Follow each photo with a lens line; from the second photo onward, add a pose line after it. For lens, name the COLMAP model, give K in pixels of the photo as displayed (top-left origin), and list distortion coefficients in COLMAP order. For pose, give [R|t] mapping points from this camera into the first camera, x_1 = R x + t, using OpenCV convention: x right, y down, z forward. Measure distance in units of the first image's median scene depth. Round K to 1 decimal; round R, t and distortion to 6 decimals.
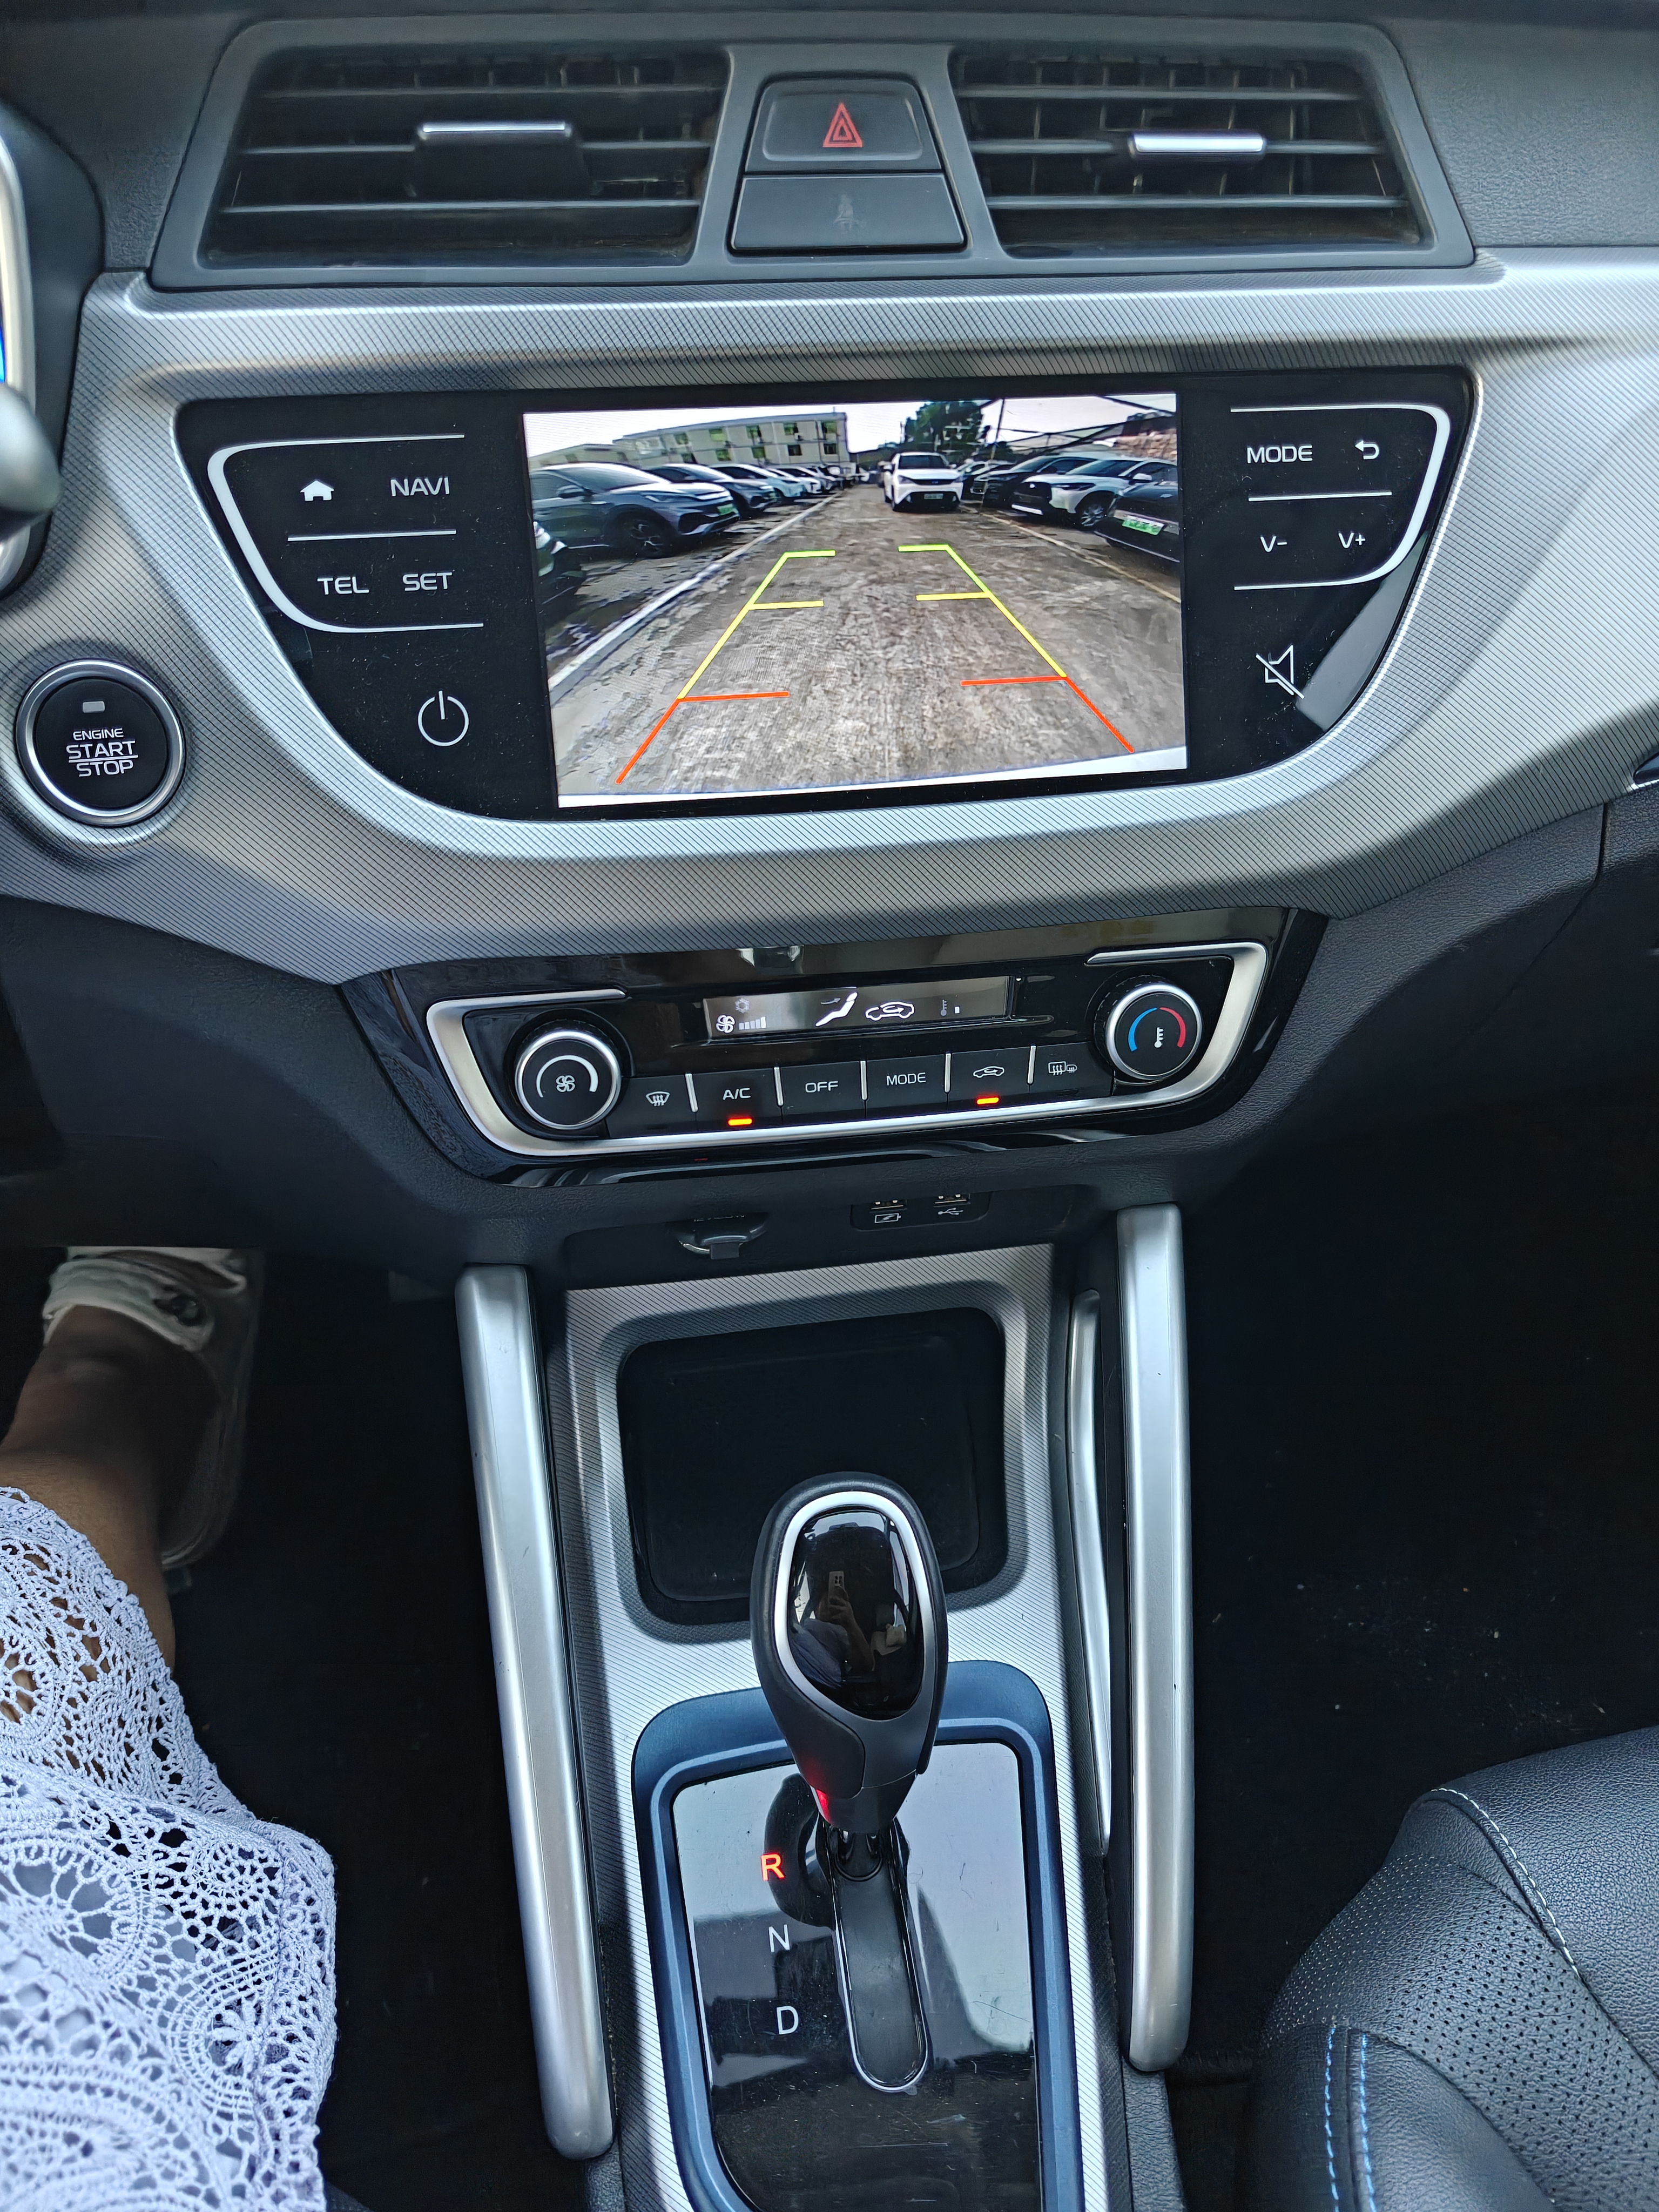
lens RADIAL K [[1505.2, 0, 840.4], [0, 1505.2, 1031.4], [0, 0, 1]] dist [0.055999, -0.061786]
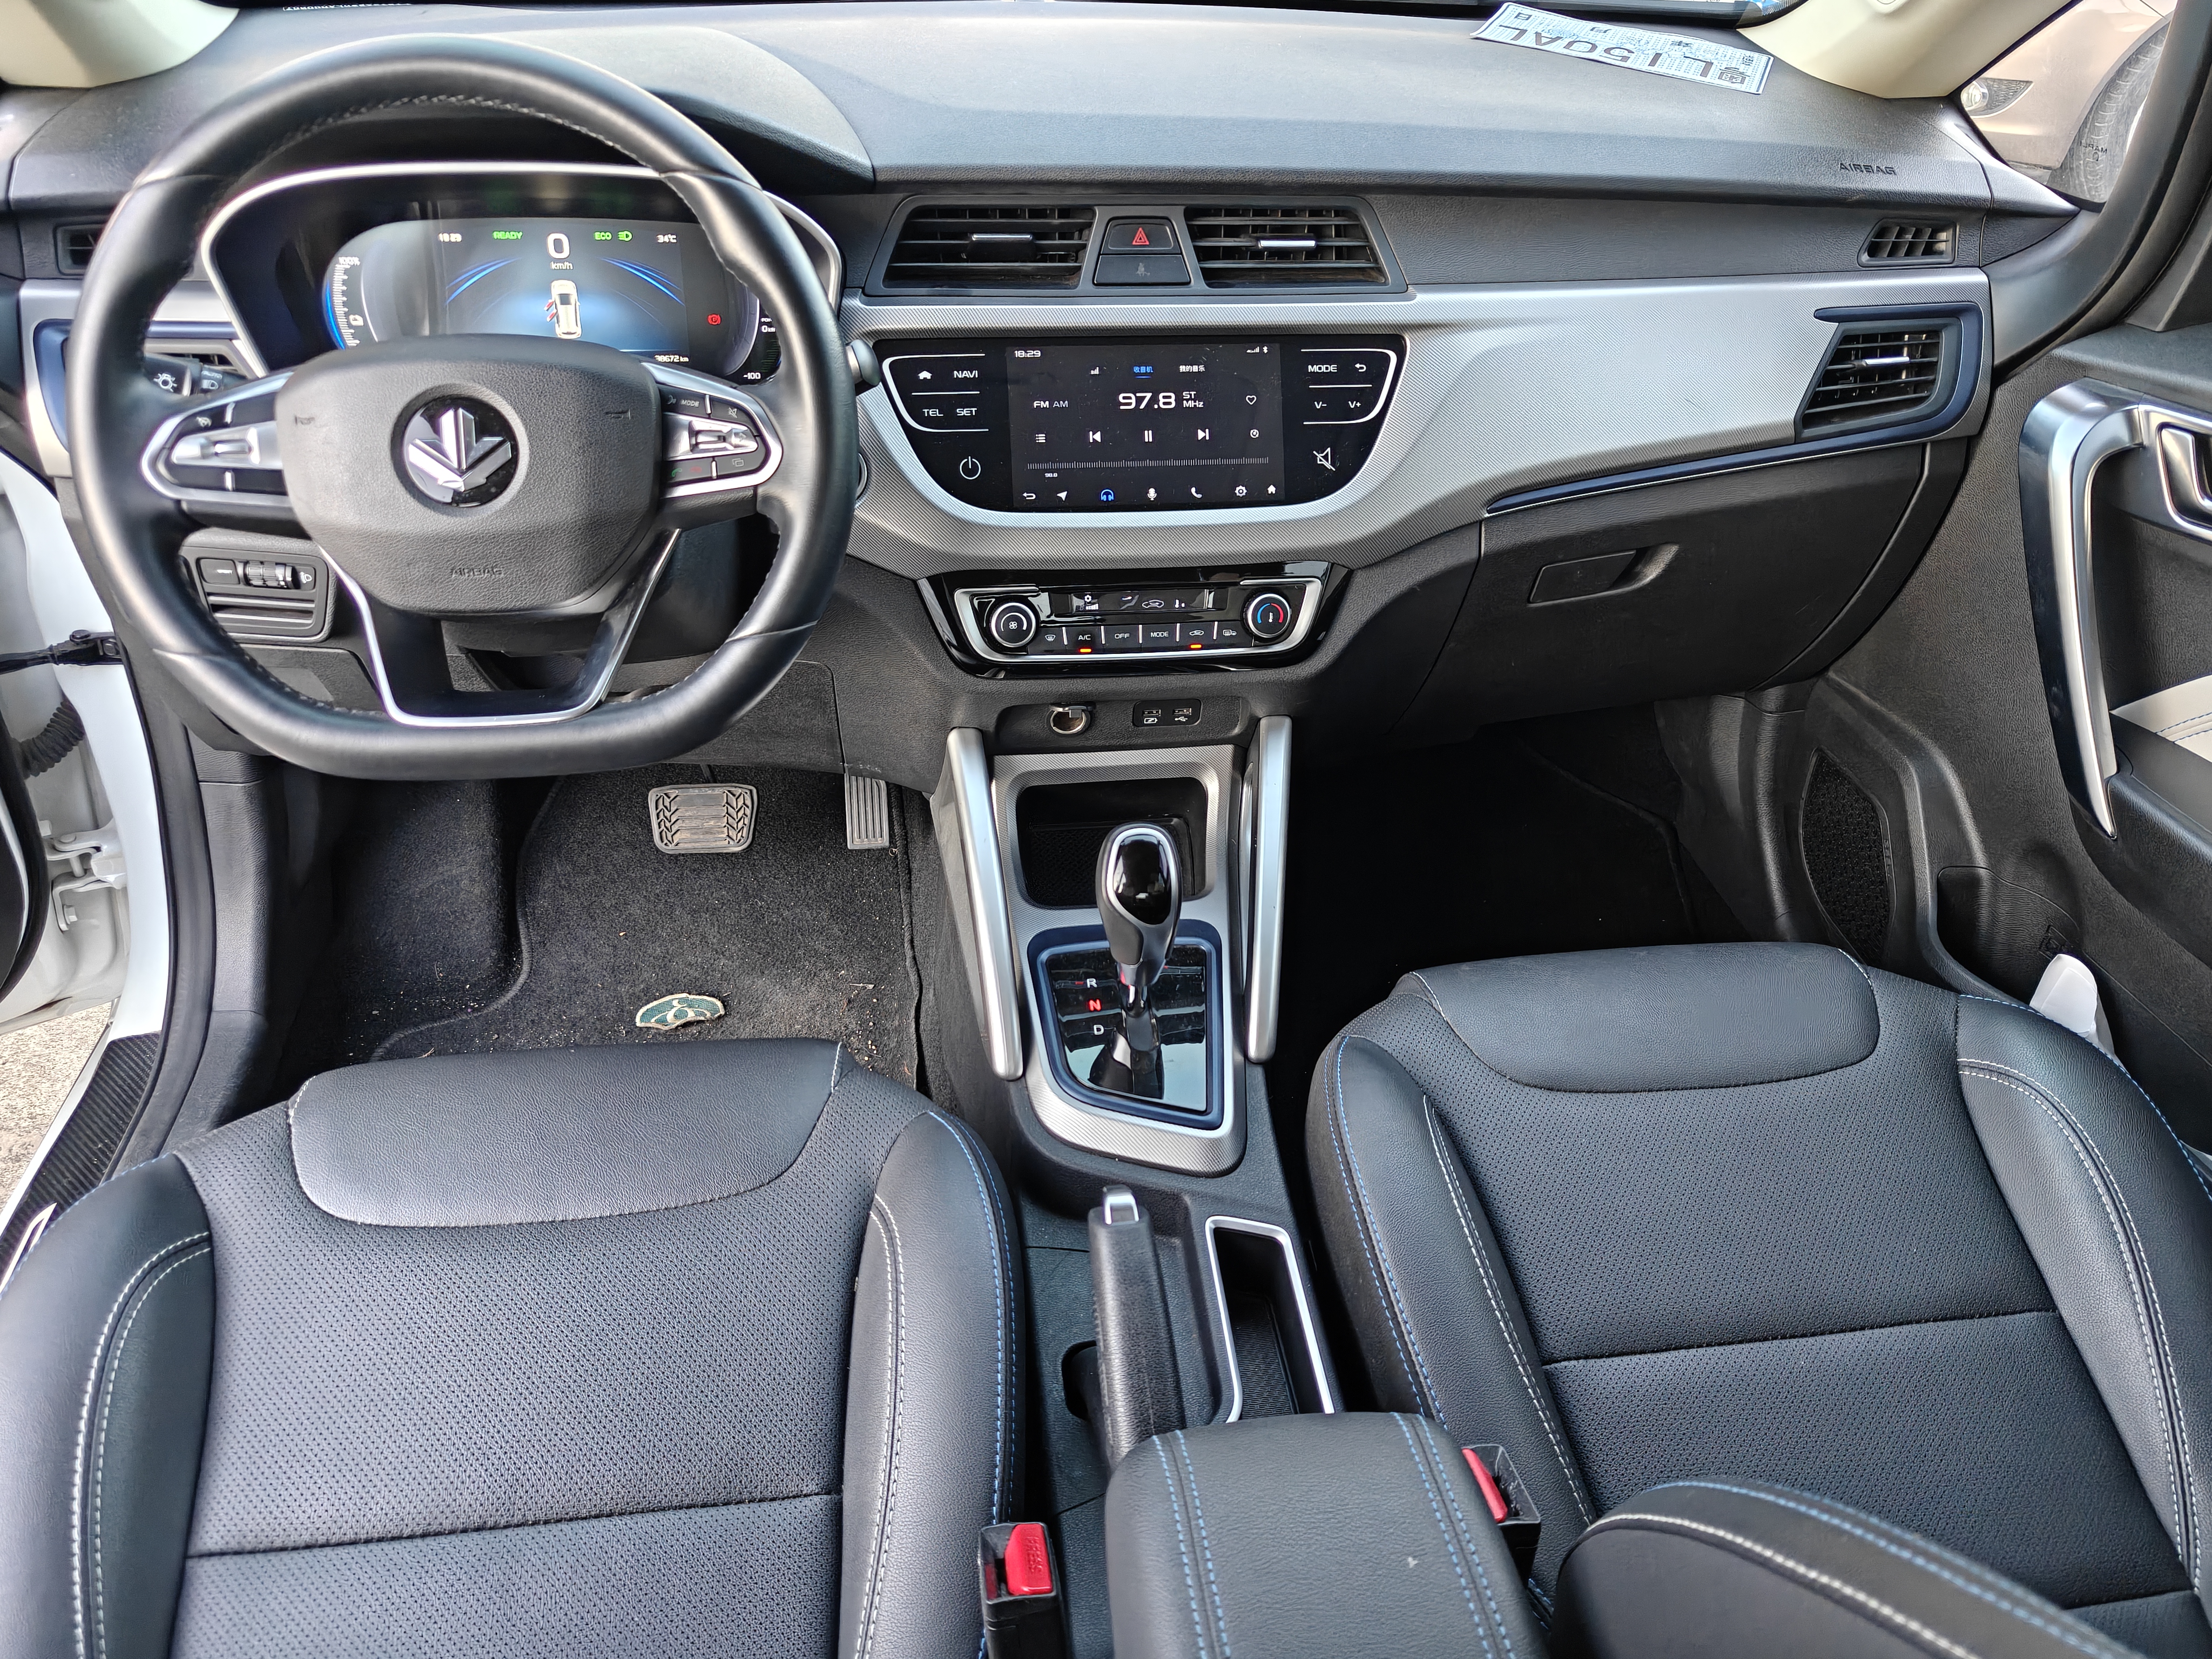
lens RADIAL K [[1505.2, 0, 1107.9], [0, 1505.2, 825.7], [0, 0, 1]] dist [0.055999, -0.061786]
pose [[0.999560, 0.022627, -0.019169, 0.016949], [-0.024268, 0.995632, -0.090161, 0.549960], [0.017045, 0.090586, 0.995743, -1.288594]]
